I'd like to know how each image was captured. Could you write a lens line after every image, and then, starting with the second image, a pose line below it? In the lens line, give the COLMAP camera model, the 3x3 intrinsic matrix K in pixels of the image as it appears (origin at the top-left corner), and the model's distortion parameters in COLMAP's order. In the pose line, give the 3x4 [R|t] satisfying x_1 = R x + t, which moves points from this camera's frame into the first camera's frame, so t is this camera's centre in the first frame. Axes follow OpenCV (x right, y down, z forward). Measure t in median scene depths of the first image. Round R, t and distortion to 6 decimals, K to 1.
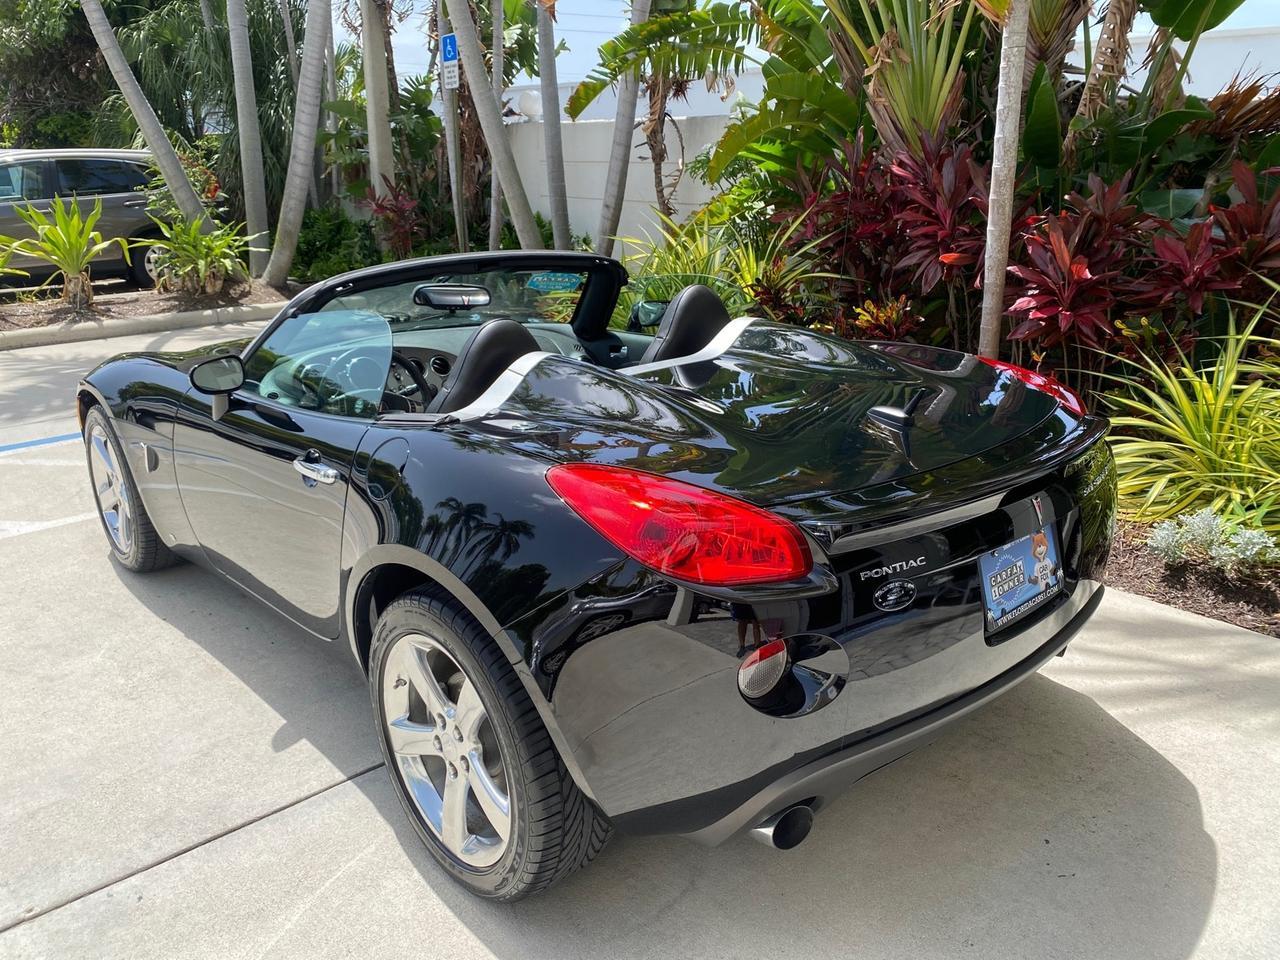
lens RADIAL K [[986.0, 0, 641.3], [0, 986.0, 474.0], [0, 0, 1]] dist [0.020721, -0.022772]
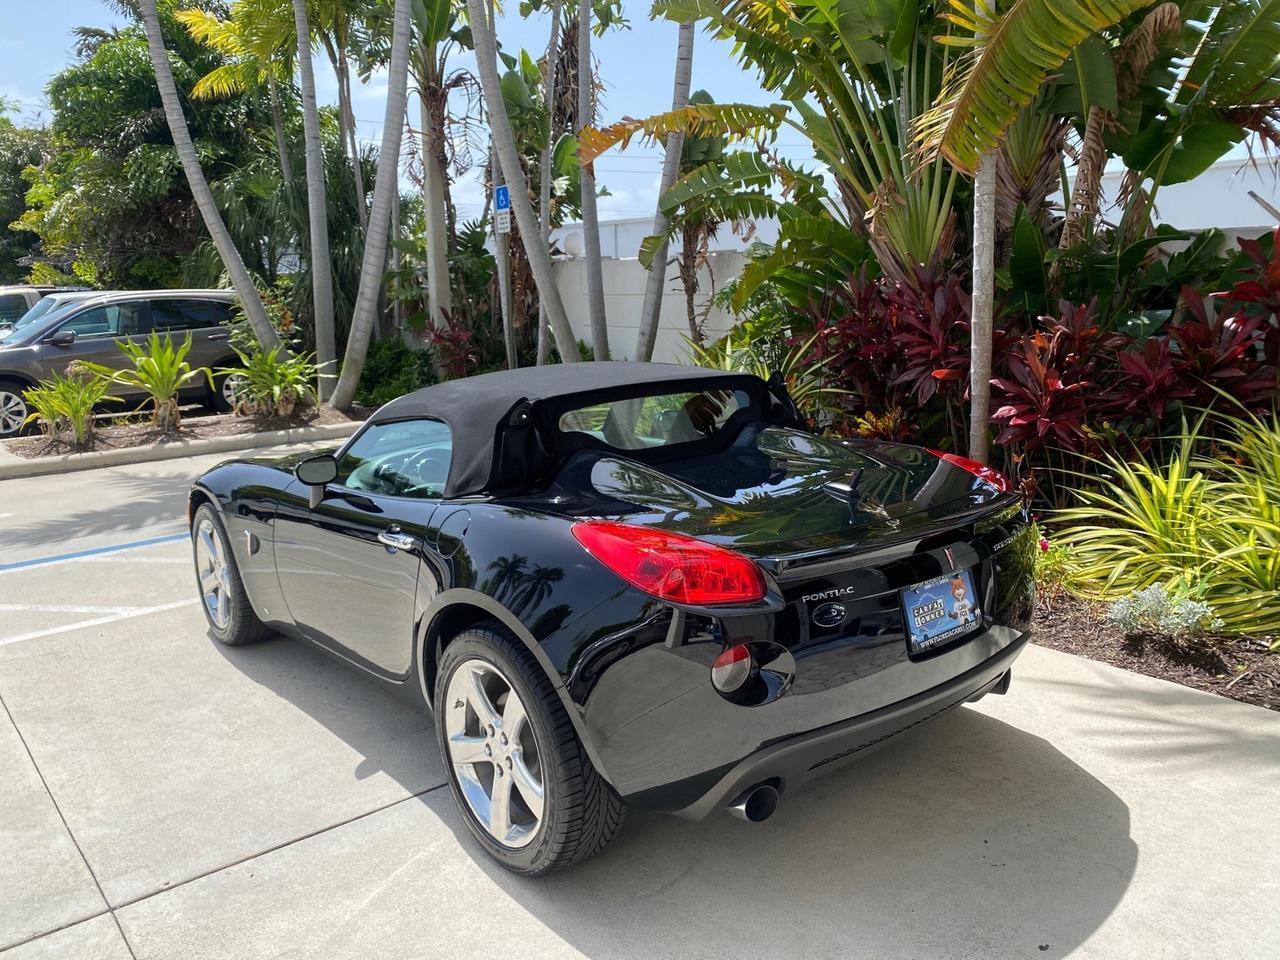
lens RADIAL K [[986.0, 0, 639.9], [0, 986.0, 481.6], [0, 0, 1]] dist [0.020721, -0.022772]
pose [[0.998849, -0.007932, -0.047305, 0.027707], [0.002468, 0.993424, -0.114463, 0.041157], [0.047902, 0.114214, 0.992301, -0.154692]]
